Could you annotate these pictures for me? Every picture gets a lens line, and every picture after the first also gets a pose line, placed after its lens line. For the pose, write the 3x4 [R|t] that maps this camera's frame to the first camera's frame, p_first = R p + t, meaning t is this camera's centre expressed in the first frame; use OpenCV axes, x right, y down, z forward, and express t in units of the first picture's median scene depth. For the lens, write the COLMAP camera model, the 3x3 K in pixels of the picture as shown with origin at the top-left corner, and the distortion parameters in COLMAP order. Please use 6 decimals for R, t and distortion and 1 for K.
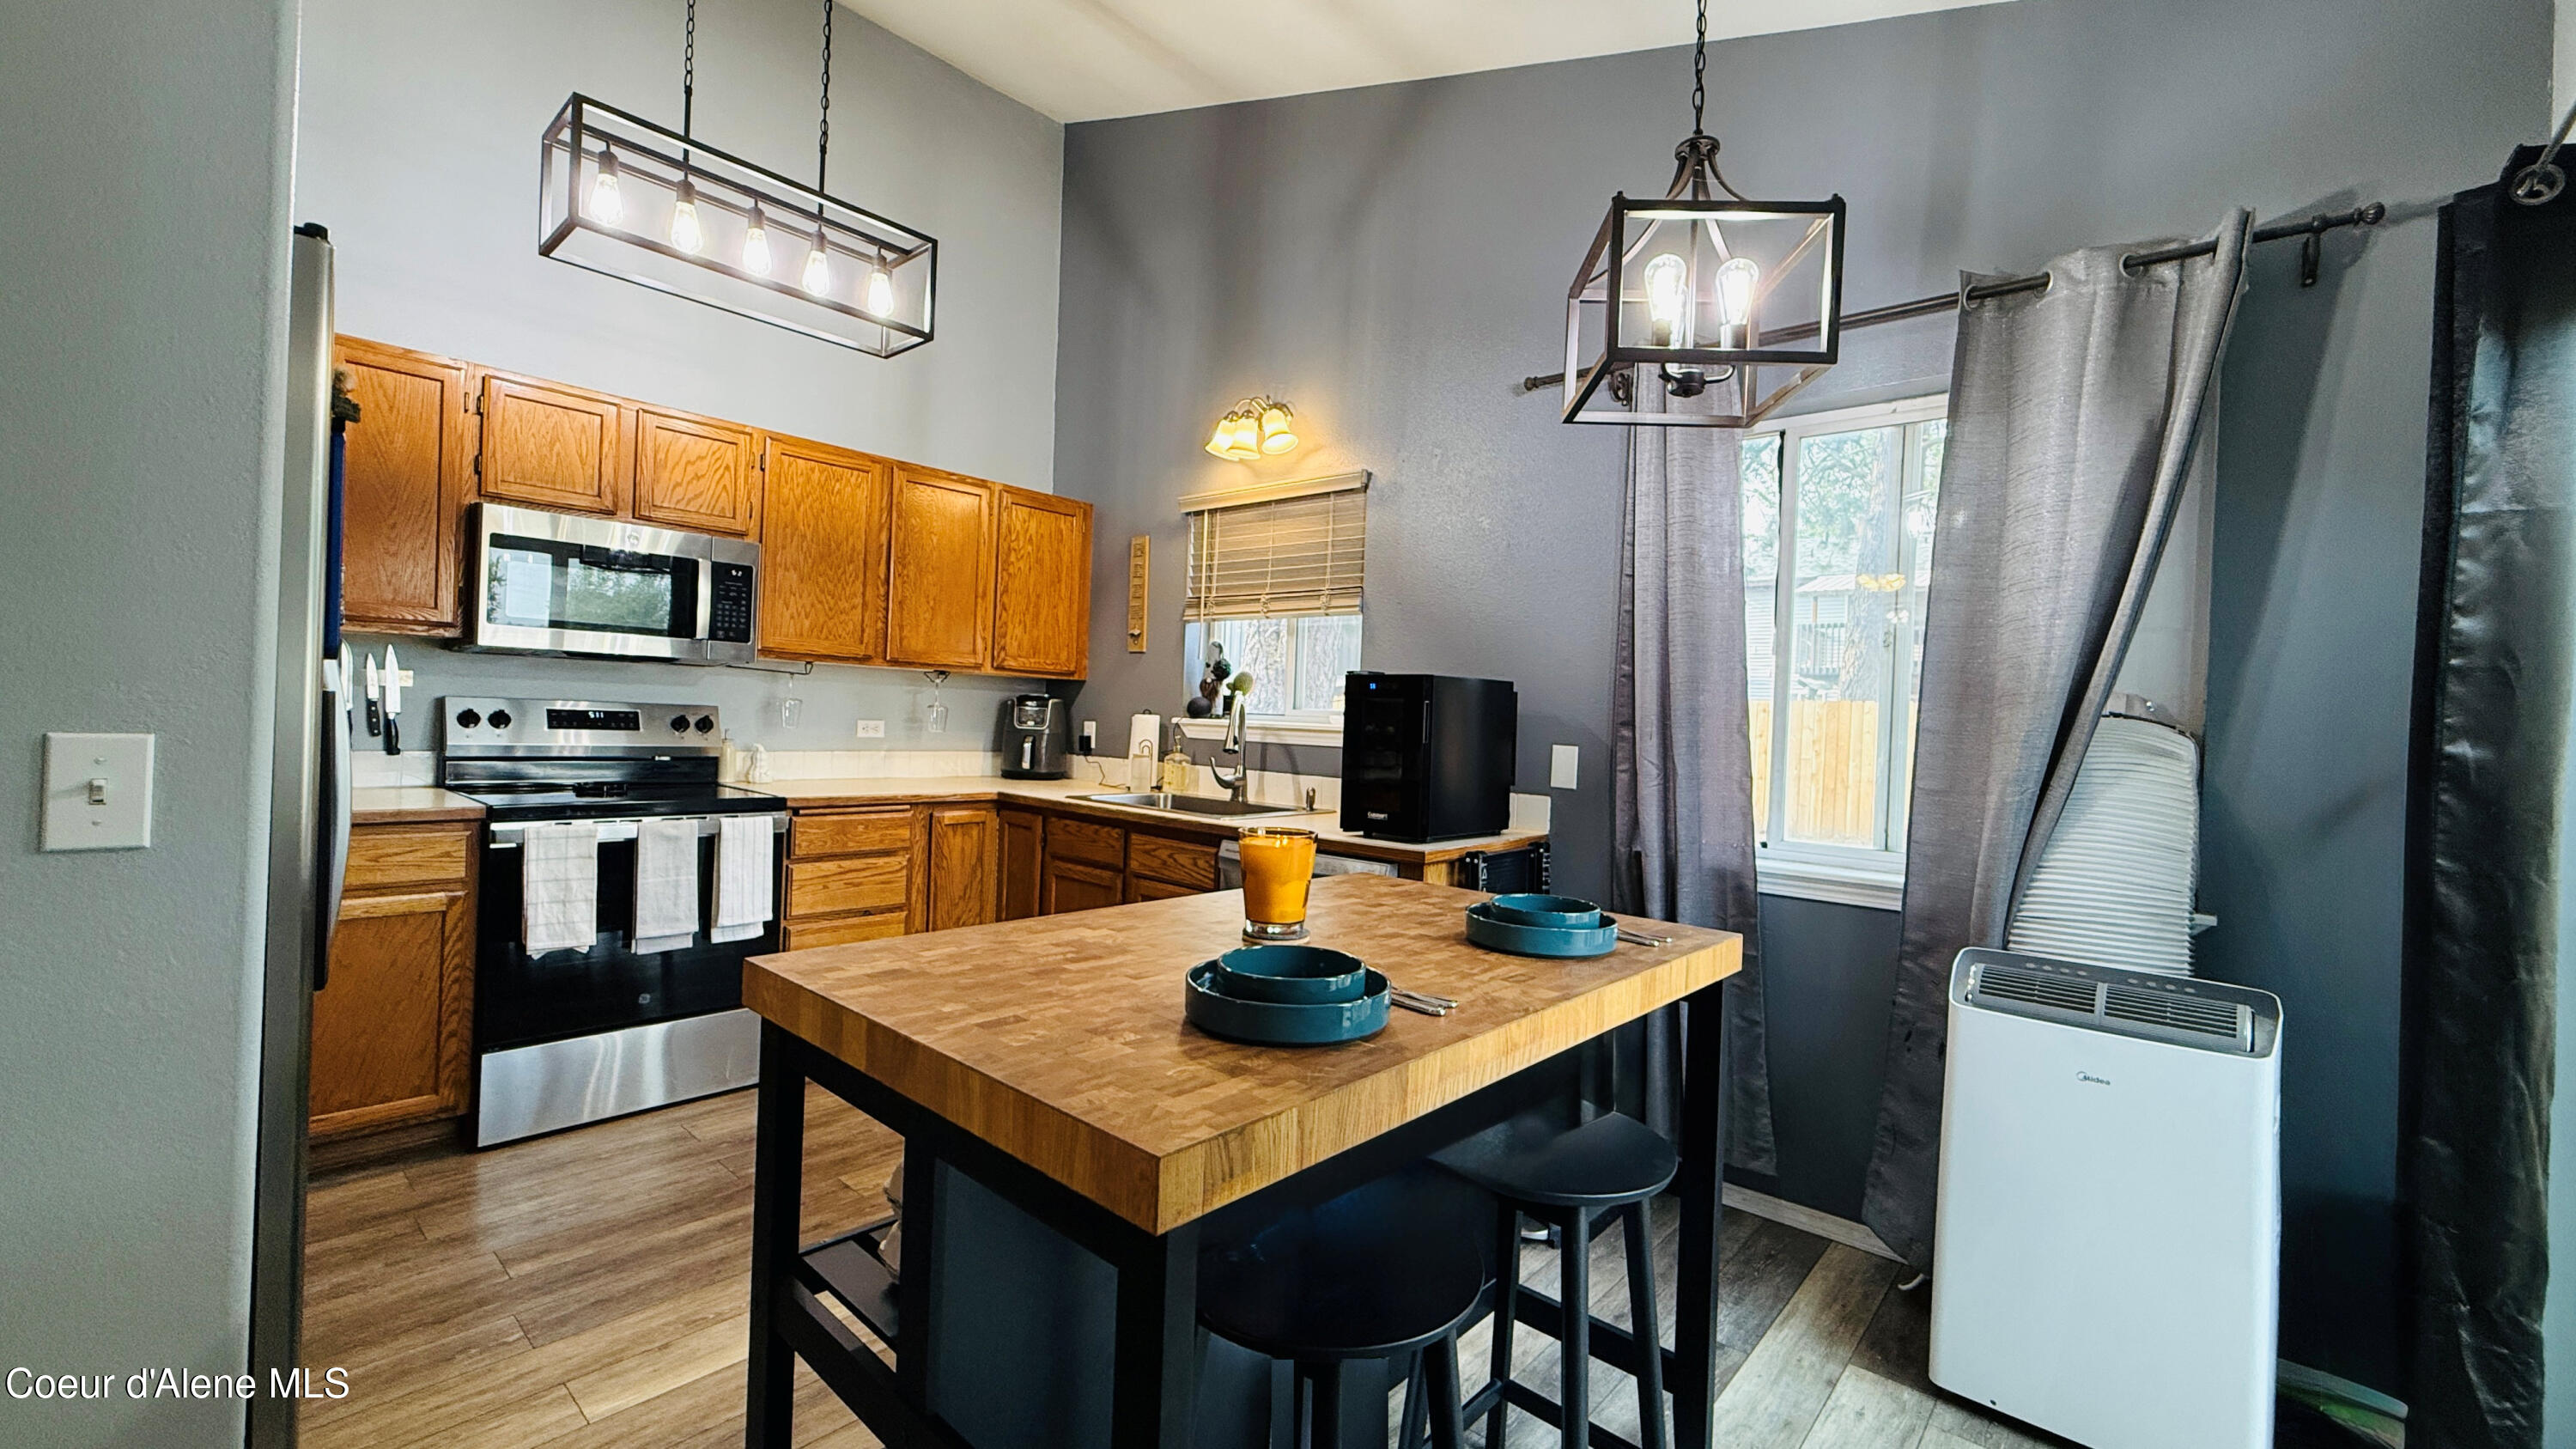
lens RADIAL K [[1032.8, 0, 1277.4], [0, 1032.8, 726.7], [0, 0, 1]] dist [0.001762, 0.000134]
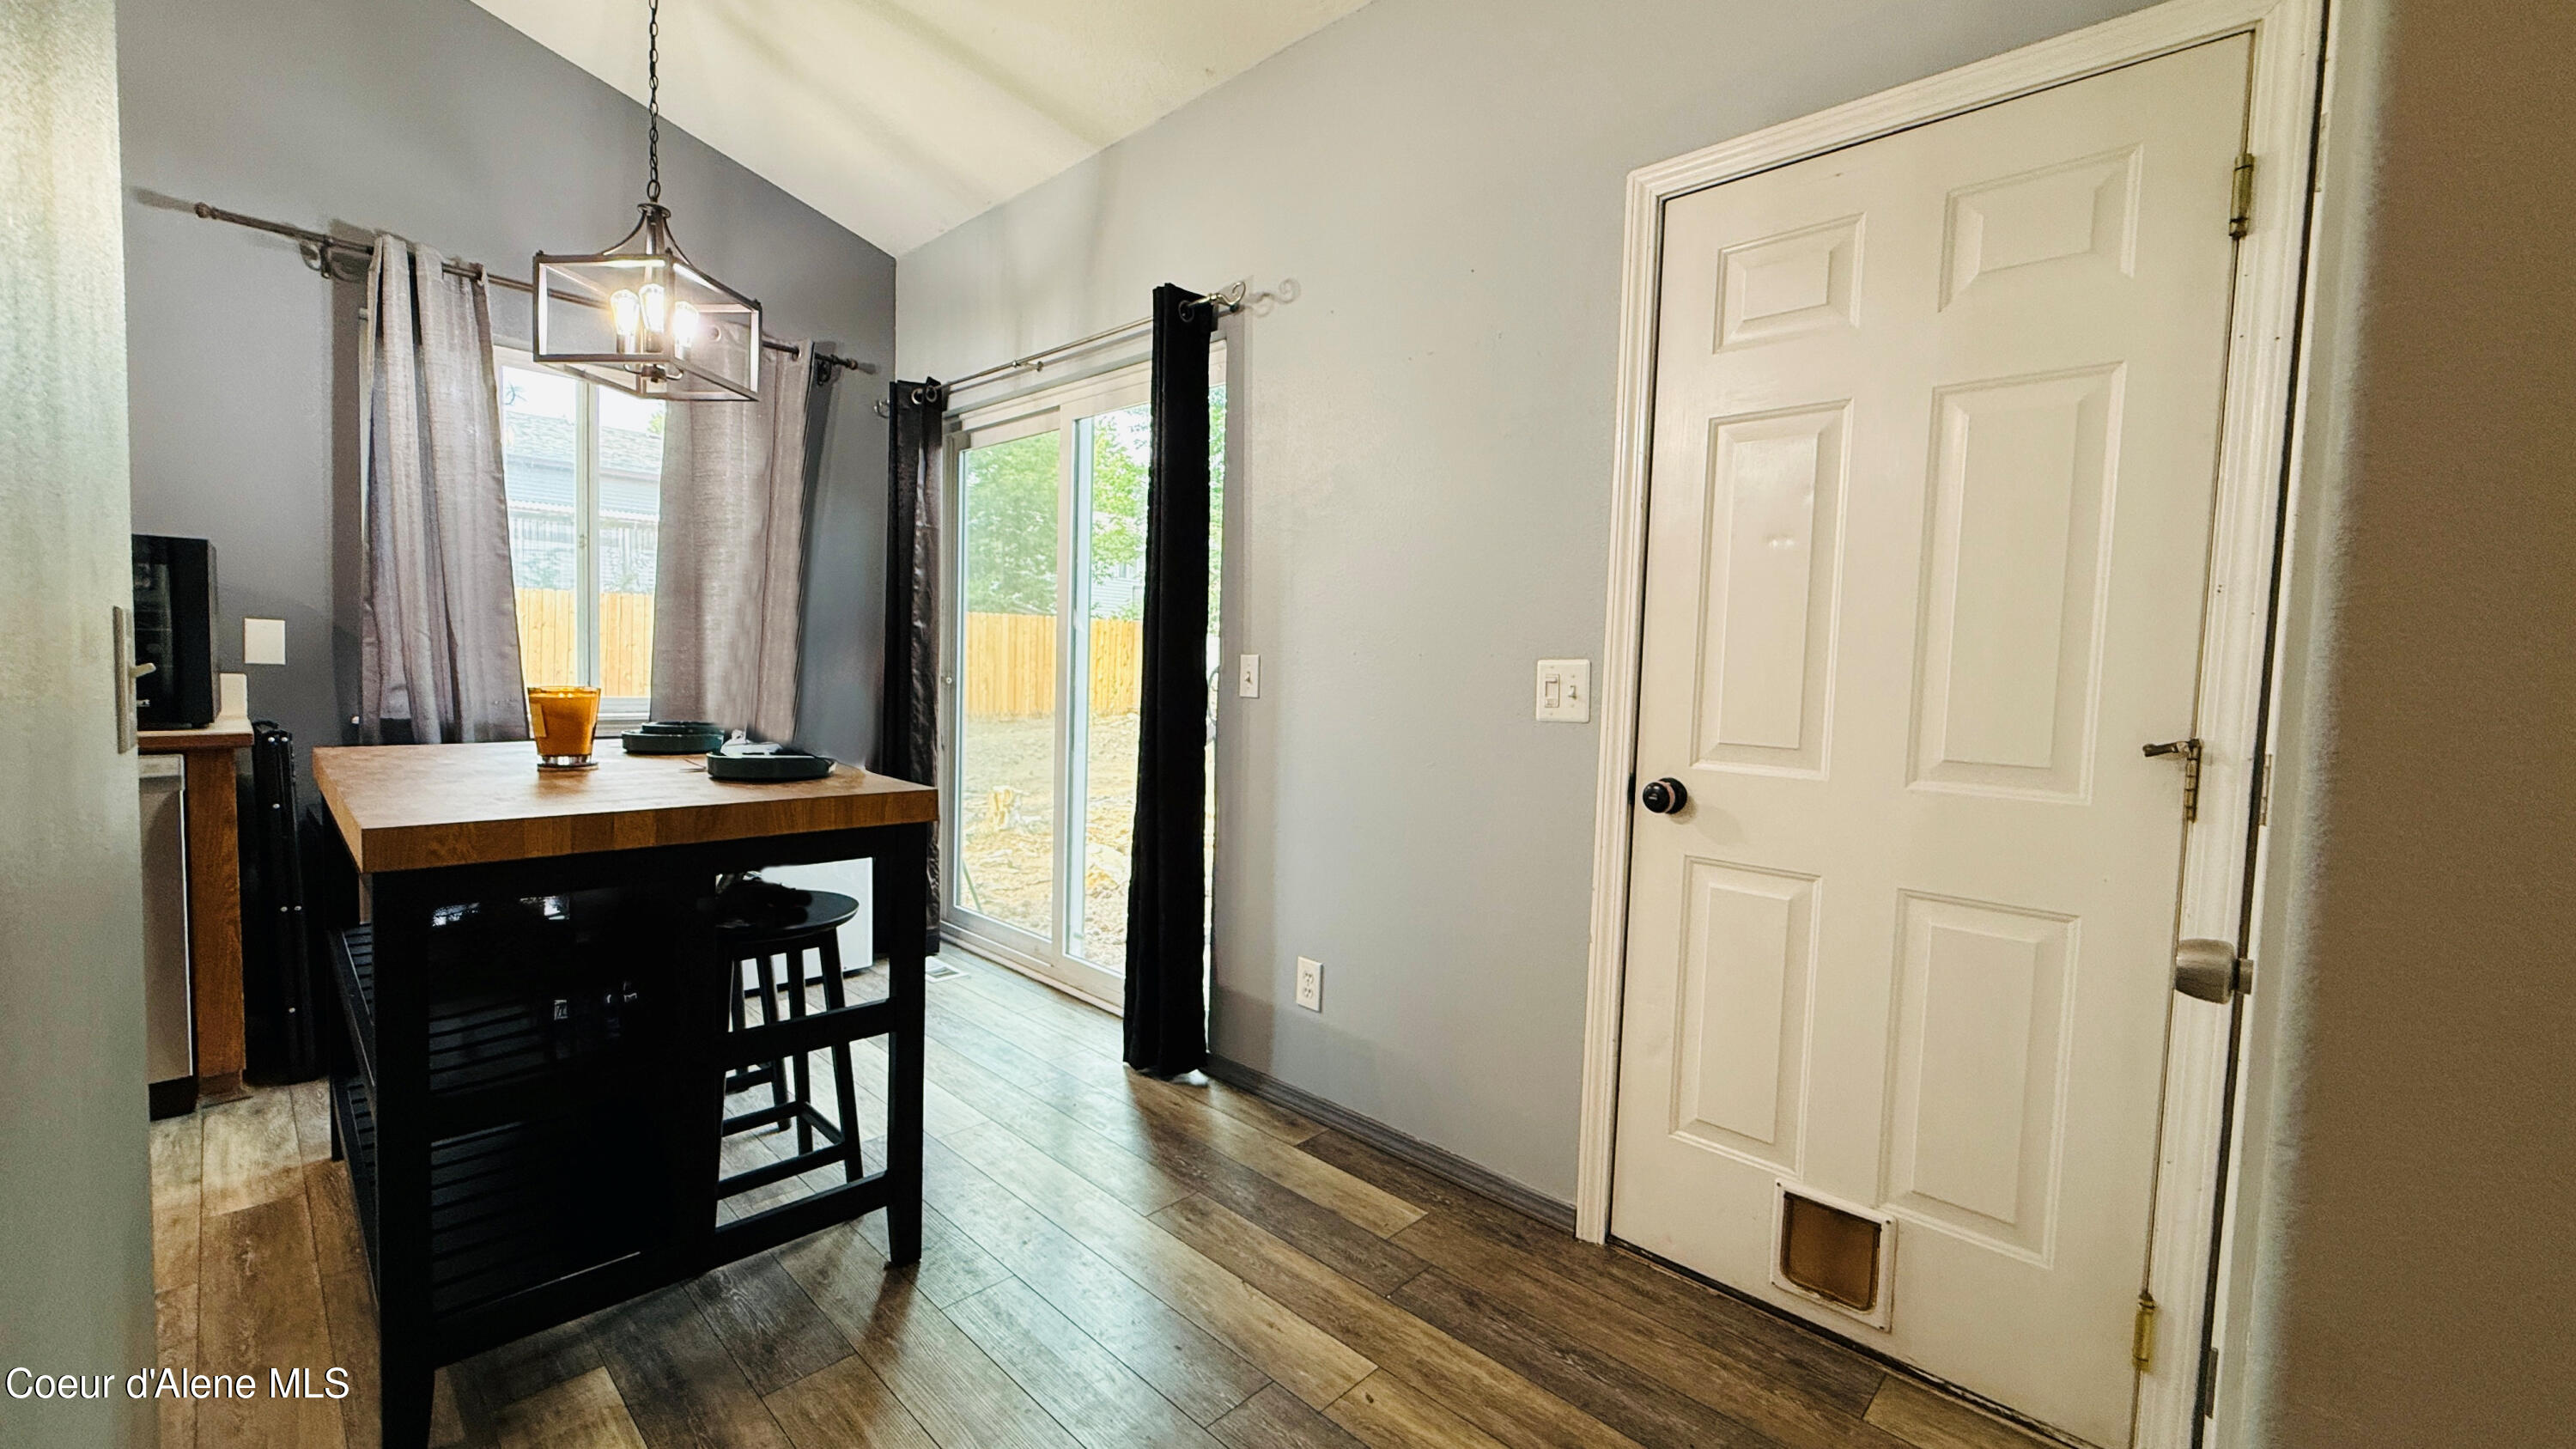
lens RADIAL K [[1021.3, 0, 1282.8], [0, 1021.3, 724.0], [0, 0, 1]] dist [-0.001369, -0.000050]
pose [[0.037227, -0.097206, 0.994568, -0.576162], [-0.022596, 0.994921, 0.098086, 0.000456], [-0.999051, -0.026125, 0.034841, 0.025291]]
